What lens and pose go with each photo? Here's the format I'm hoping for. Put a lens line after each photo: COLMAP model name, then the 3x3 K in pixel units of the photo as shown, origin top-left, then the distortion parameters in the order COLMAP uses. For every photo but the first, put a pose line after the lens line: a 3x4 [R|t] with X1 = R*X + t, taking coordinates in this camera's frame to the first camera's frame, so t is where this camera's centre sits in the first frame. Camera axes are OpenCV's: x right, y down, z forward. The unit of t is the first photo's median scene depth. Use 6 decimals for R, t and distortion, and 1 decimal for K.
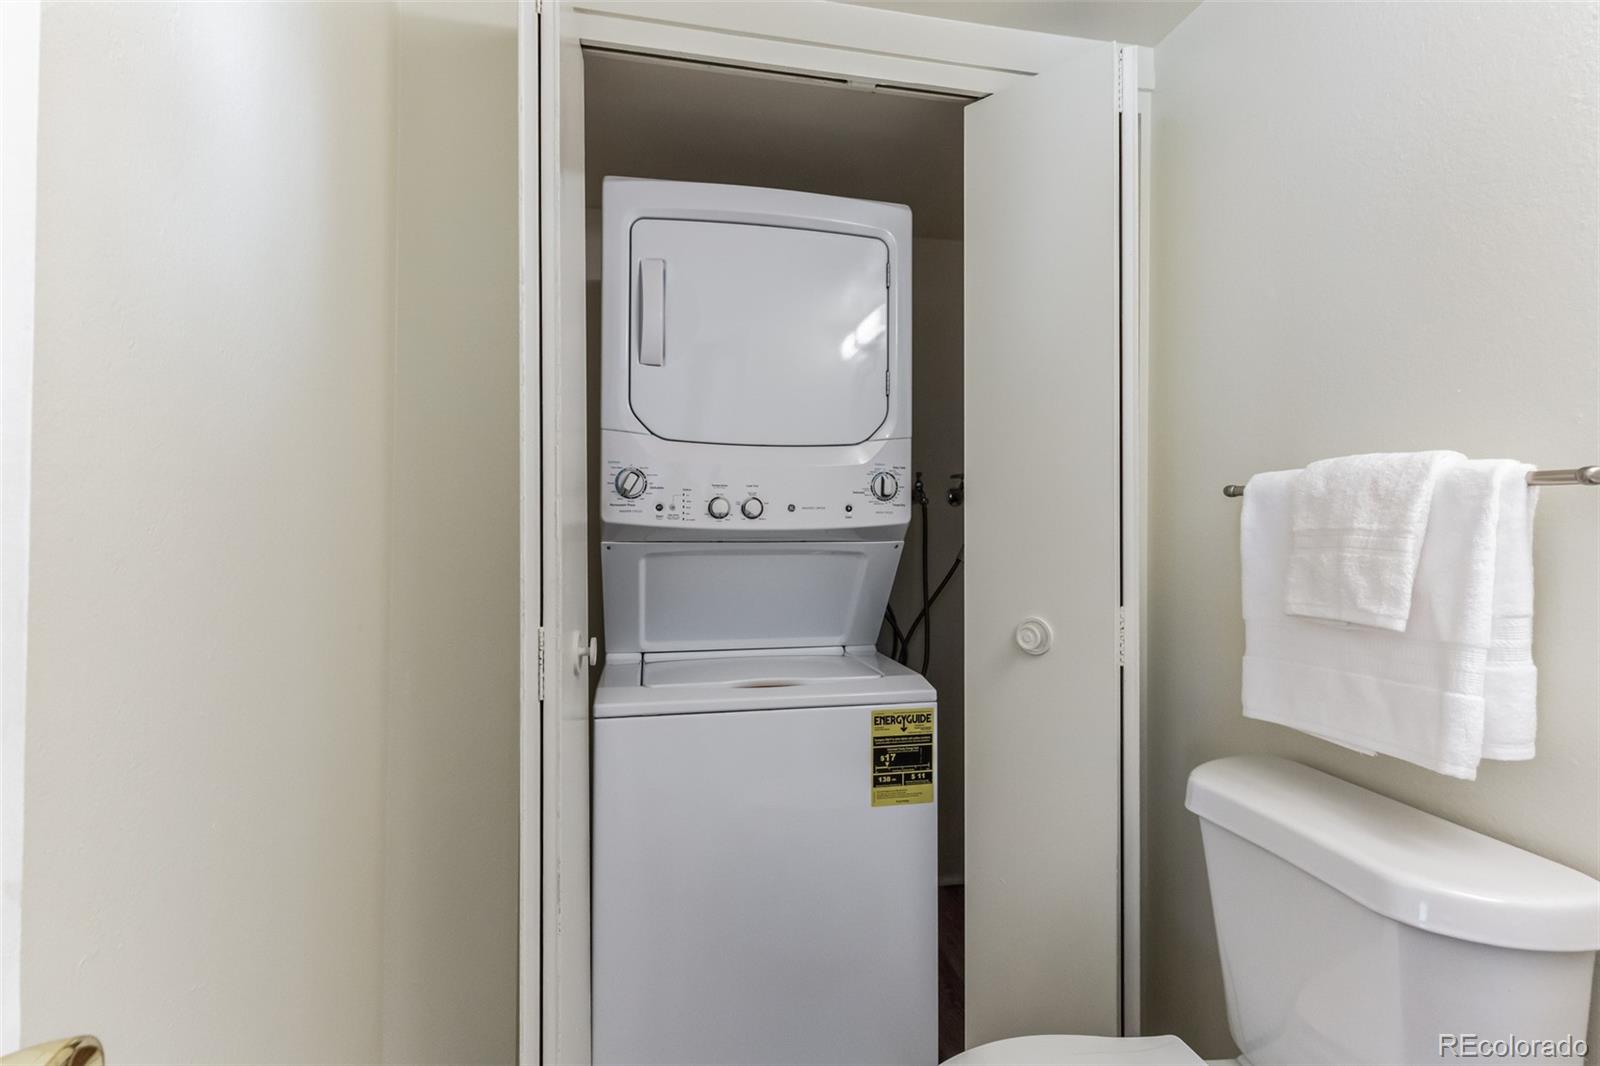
lens RADIAL K [[718.3, 0, 800.0], [0, 718.3, 533.0], [0, 0, 1]] dist [0.001707, -0.000040]
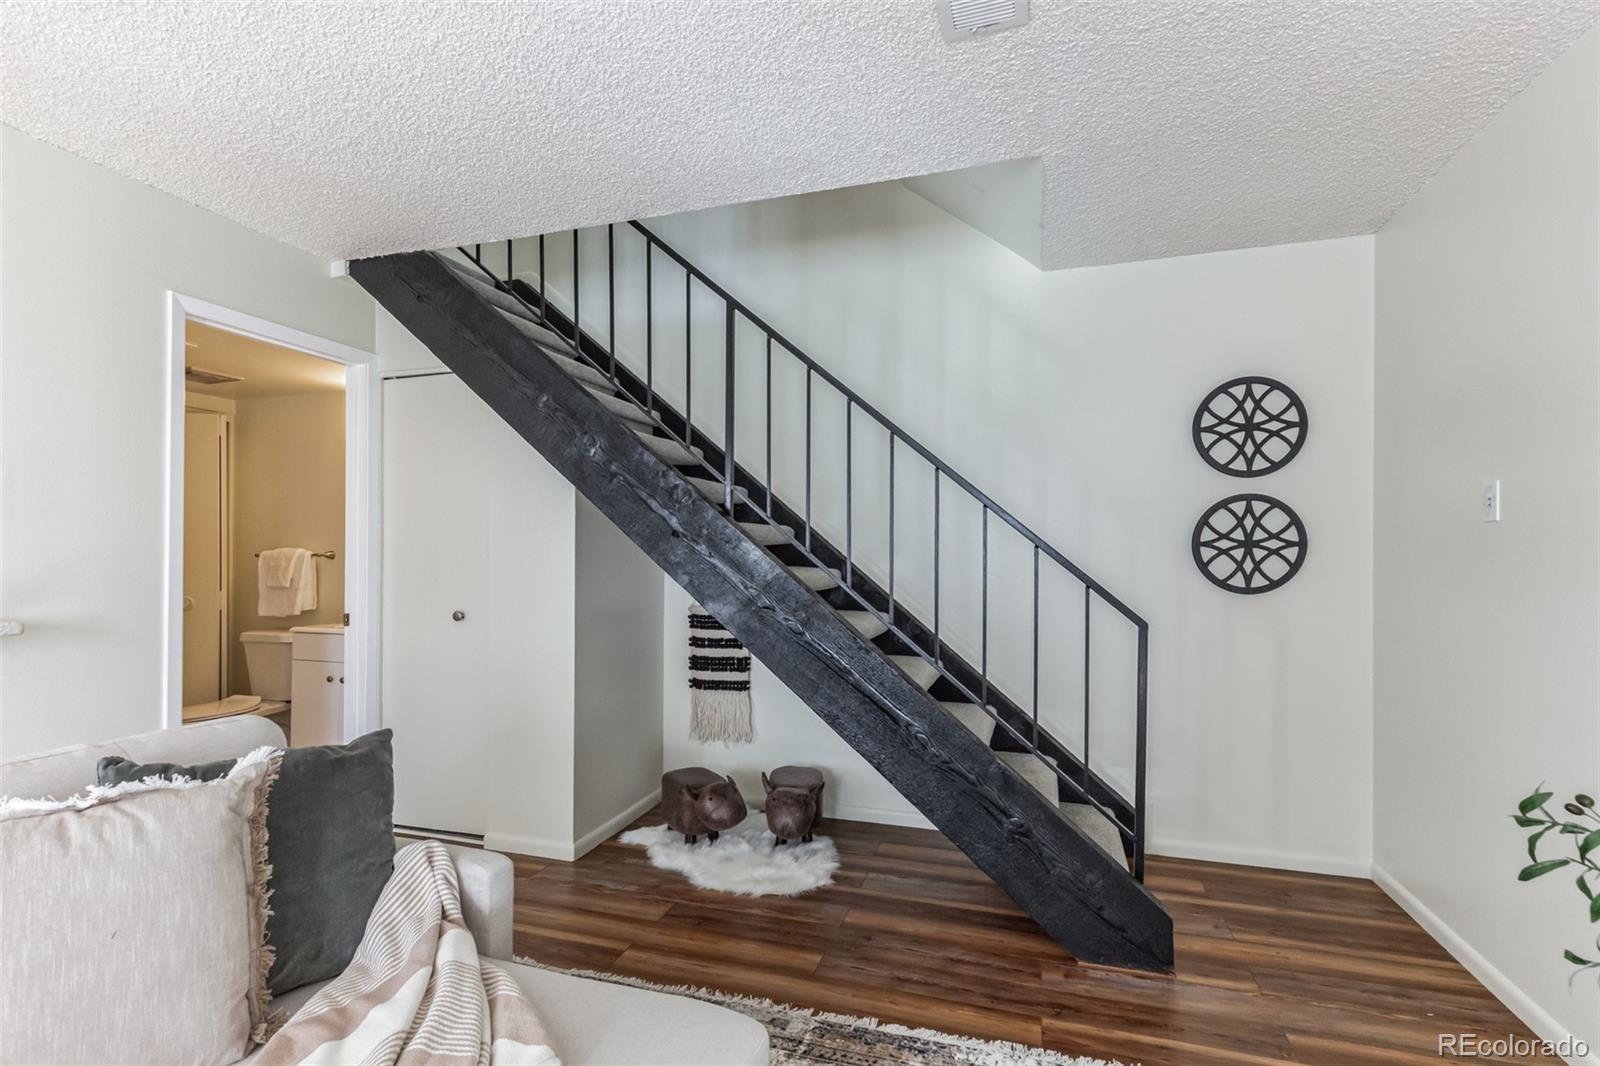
lens RADIAL K [[718.3, 0, 800.0], [0, 718.3, 533.0], [0, 0, 1]] dist [0.001707, -0.000040]
pose [[0.494298, 0.029953, 0.868776, -1.433201], [0.017372, 0.998866, -0.044322, 0.045915], [-0.869119, 0.037001, 0.493217, -3.786724]]
